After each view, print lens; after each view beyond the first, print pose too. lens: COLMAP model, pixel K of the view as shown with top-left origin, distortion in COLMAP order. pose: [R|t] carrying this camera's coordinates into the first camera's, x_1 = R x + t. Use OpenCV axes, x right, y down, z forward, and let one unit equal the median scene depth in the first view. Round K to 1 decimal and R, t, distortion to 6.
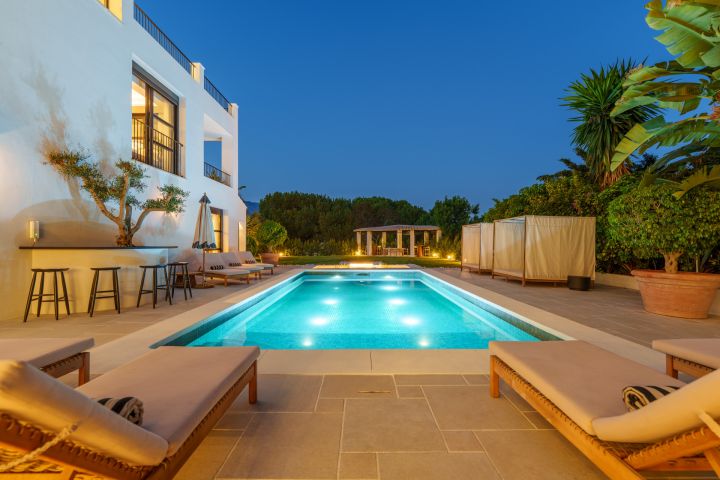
lens RADIAL K [[299.9, 0, 356.3], [0, 299.9, 243.8], [0, 0, 1]] dist [-0.000033, 0.000045]
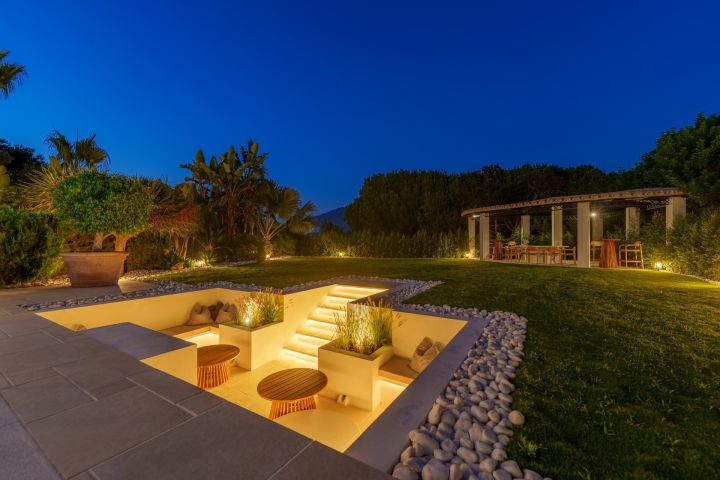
lens RADIAL K [[299.9, 0, 356.3], [0, 299.9, 243.8], [0, 0, 1]] dist [-0.000033, 0.000045]
pose [[0.858326, 0.005901, -0.513071, 0.115541], [-0.008709, 0.999957, -0.003069, 0.014313], [0.513031, 0.007102, 0.858341, 0.436526]]
